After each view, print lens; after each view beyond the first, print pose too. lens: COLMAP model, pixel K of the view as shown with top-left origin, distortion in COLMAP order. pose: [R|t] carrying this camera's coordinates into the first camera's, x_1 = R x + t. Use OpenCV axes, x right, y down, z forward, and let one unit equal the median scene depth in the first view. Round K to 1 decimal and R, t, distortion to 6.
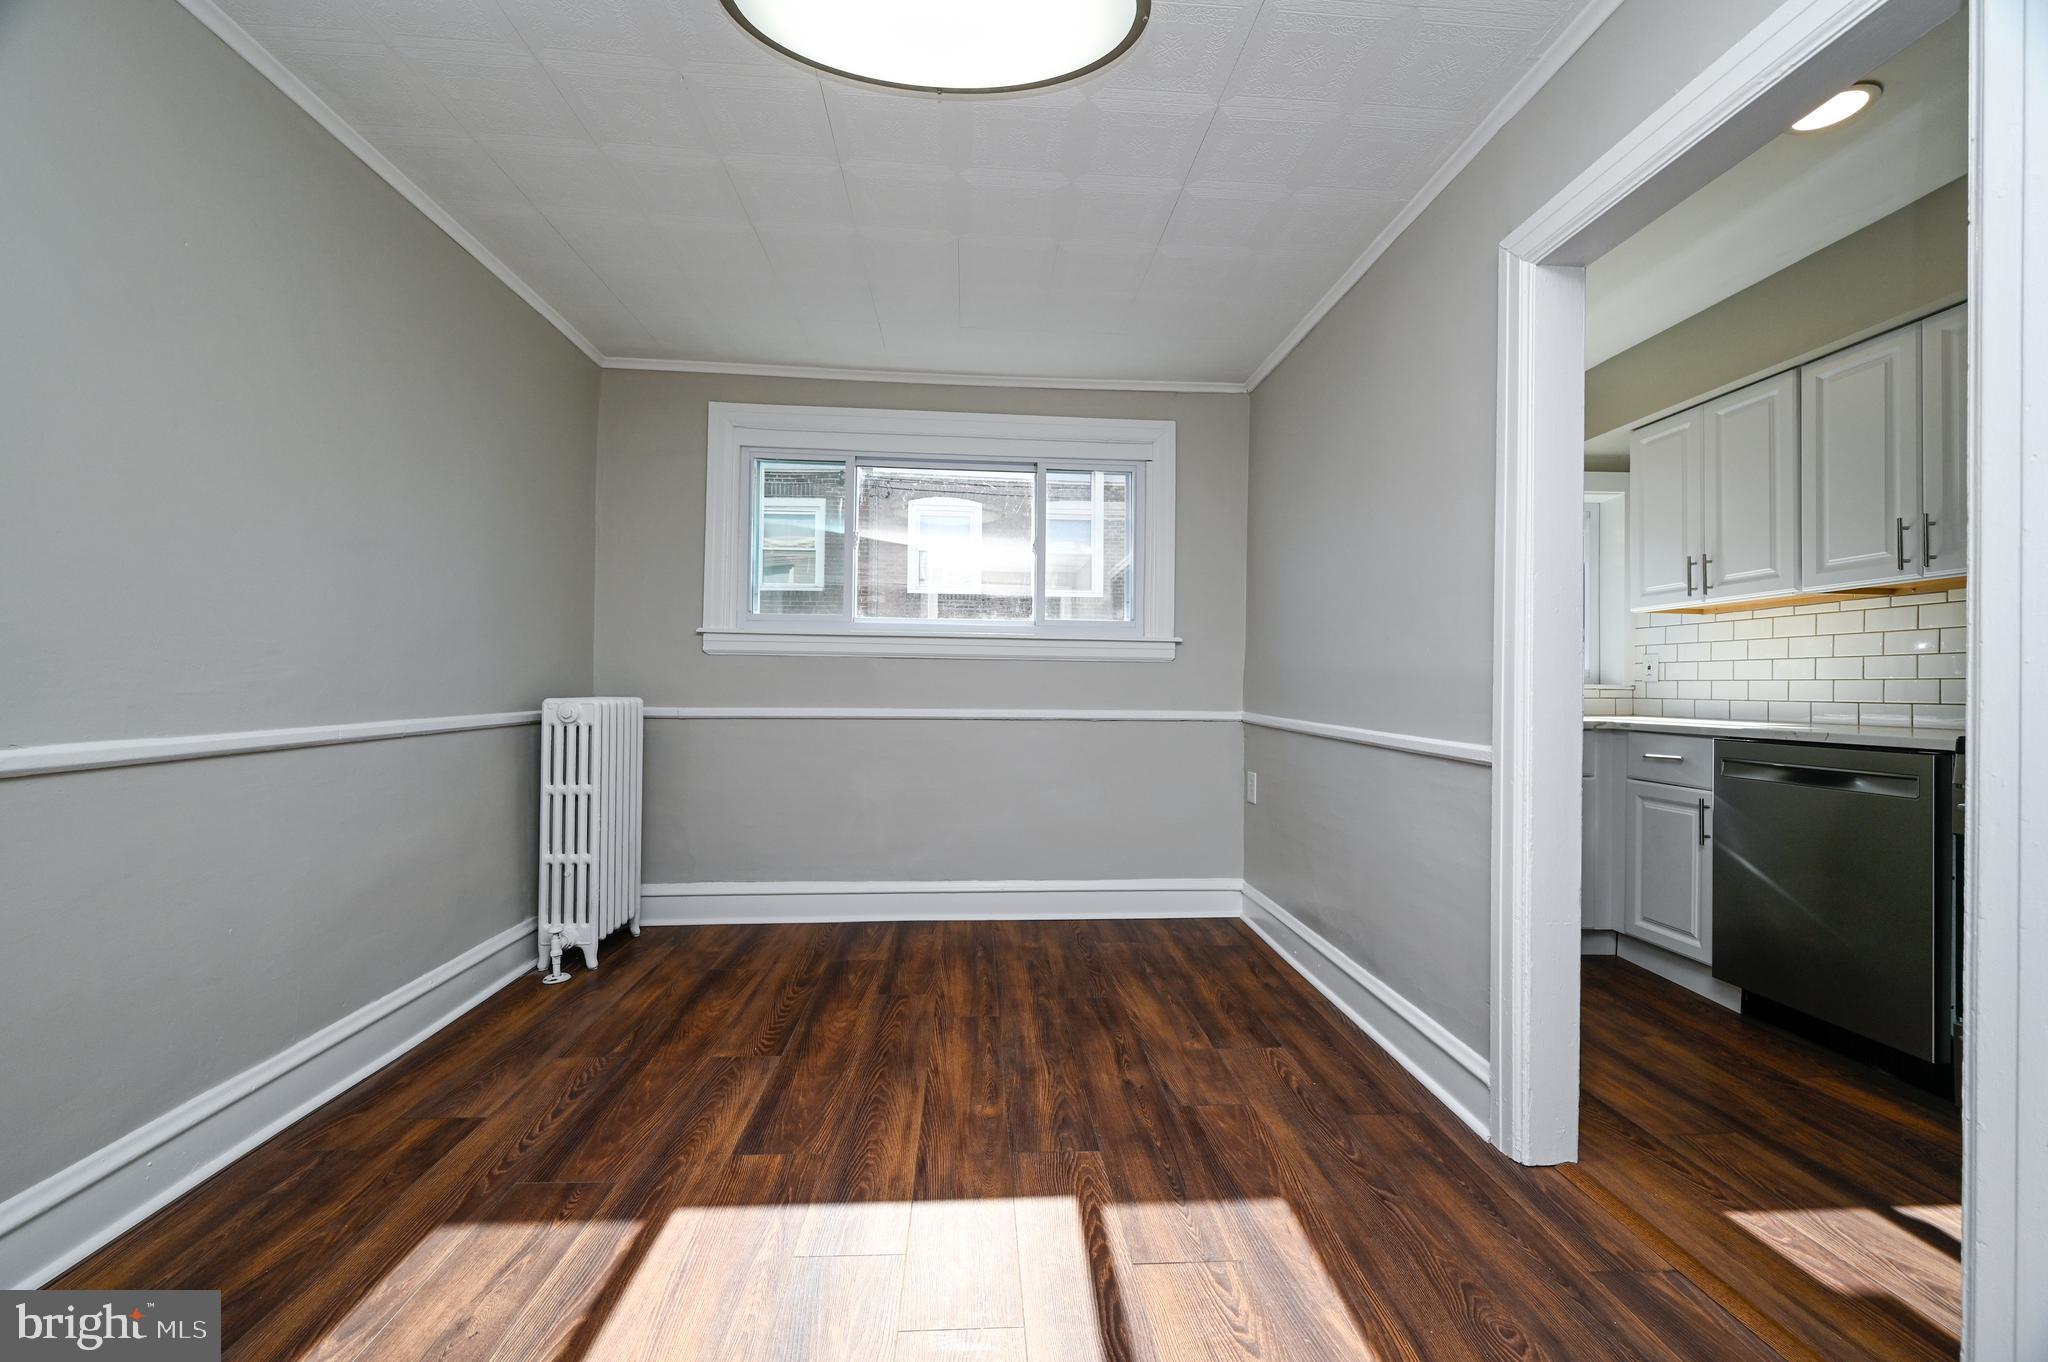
lens RADIAL K [[802.9, 0, 1019.2], [0, 802.9, 682.3], [0, 0, 1]] dist [-0.000090, -0.000125]
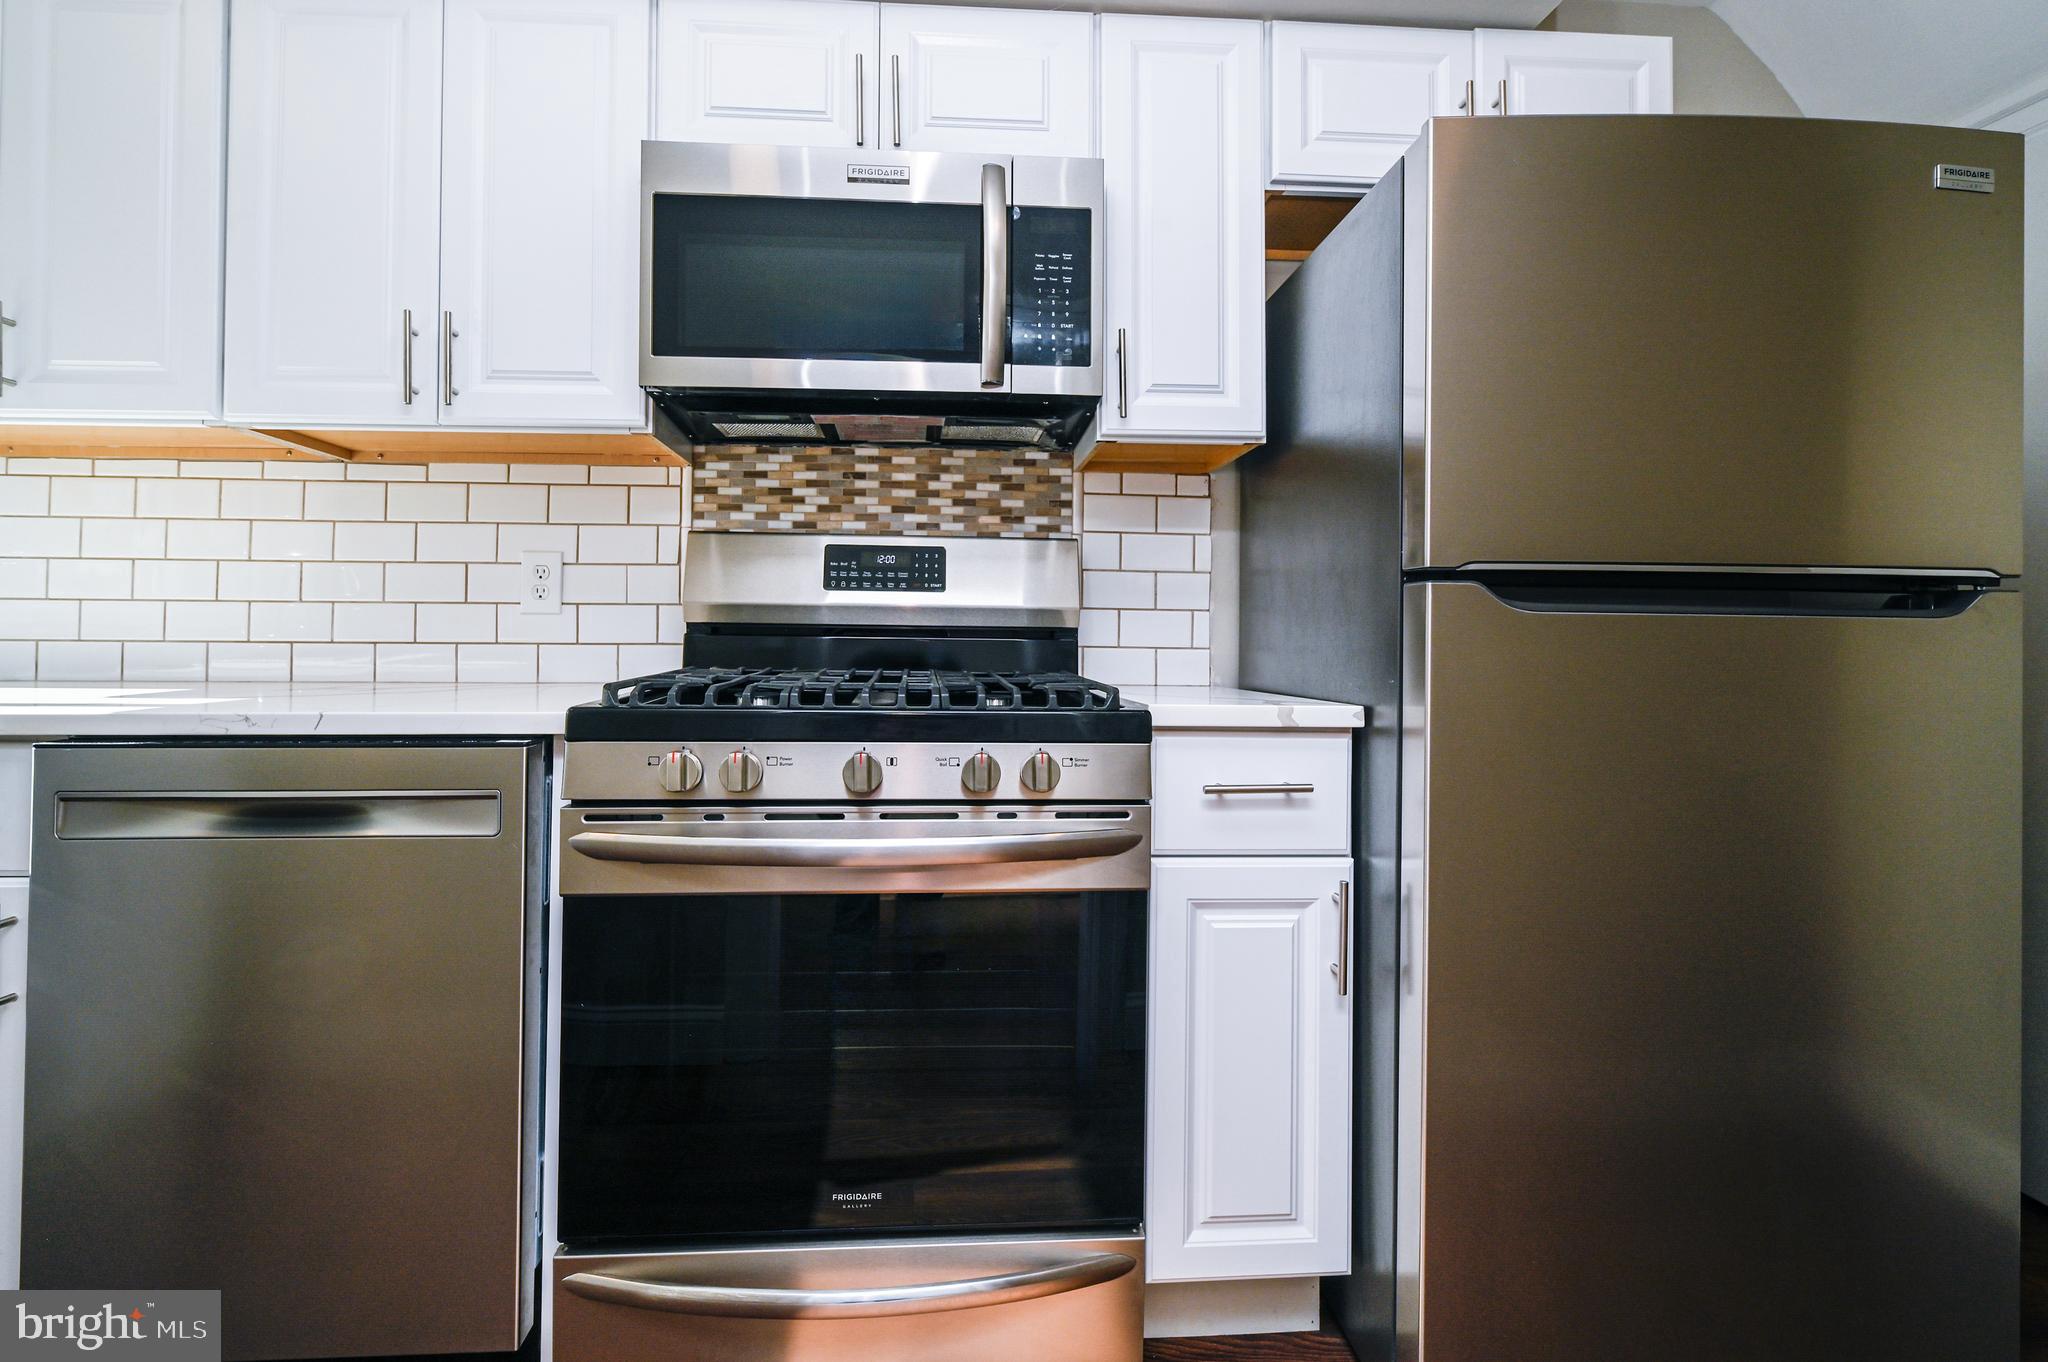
lens RADIAL K [[898.9, 0, 977.7], [0, 898.9, 619.0], [0, 0, 1]] dist [0.000026, 0.000094]
pose [[-0.001149, 0.004658, 0.999988, 0.507898], [-0.012517, 0.999911, -0.004672, 0.007136], [-0.999921, -0.012522, -0.001091, 0.643235]]
